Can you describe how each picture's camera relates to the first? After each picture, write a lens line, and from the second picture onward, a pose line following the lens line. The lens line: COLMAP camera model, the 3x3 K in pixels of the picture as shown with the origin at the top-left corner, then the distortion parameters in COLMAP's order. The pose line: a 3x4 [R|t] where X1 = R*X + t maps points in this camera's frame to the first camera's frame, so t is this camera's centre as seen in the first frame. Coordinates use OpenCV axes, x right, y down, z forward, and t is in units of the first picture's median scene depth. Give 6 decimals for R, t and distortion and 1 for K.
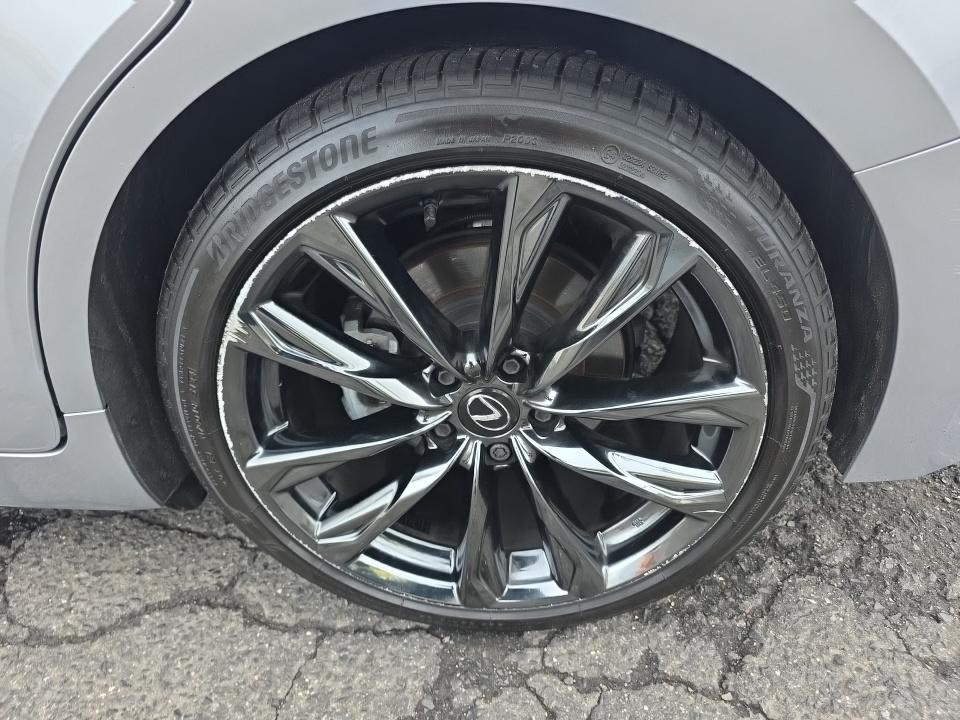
lens RADIAL K [[651.3, 0, 472.8], [0, 651.3, 372.2], [0, 0, 1]] dist [0.033873, -0.031028]
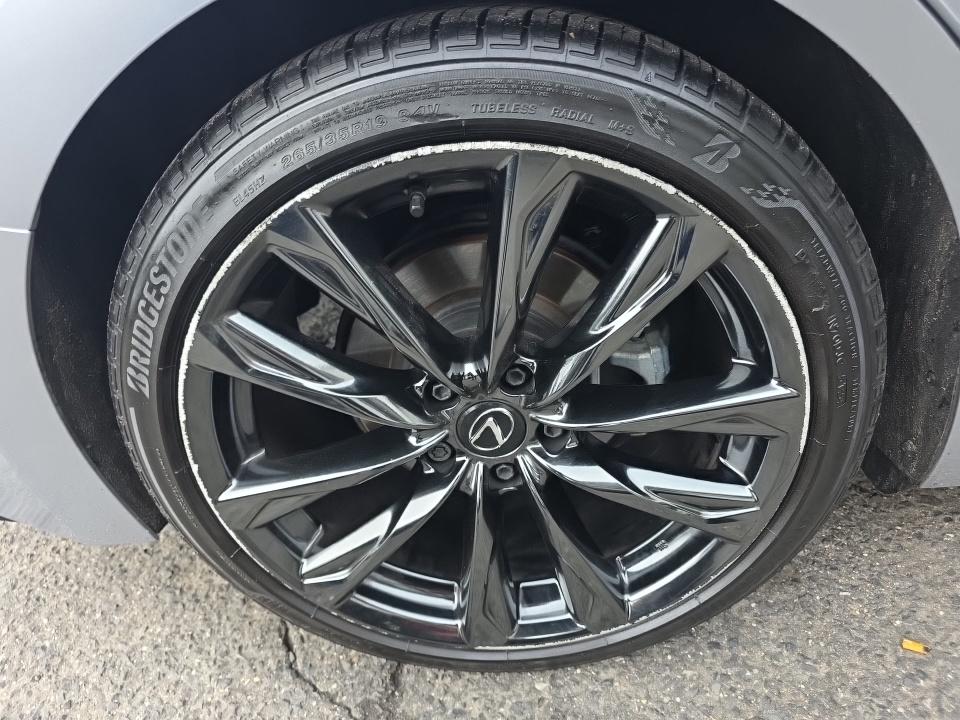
lens RADIAL K [[644.5, 0, 485.3], [0, 644.5, 362.7], [0, 0, 1]] dist [-0.051925, -0.000810]
pose [[0.999139, -0.033413, 0.024574, -0.002131], [0.034264, 0.998797, -0.035091, 0.001422], [-0.023372, 0.035903, 0.999082, 0.128388]]
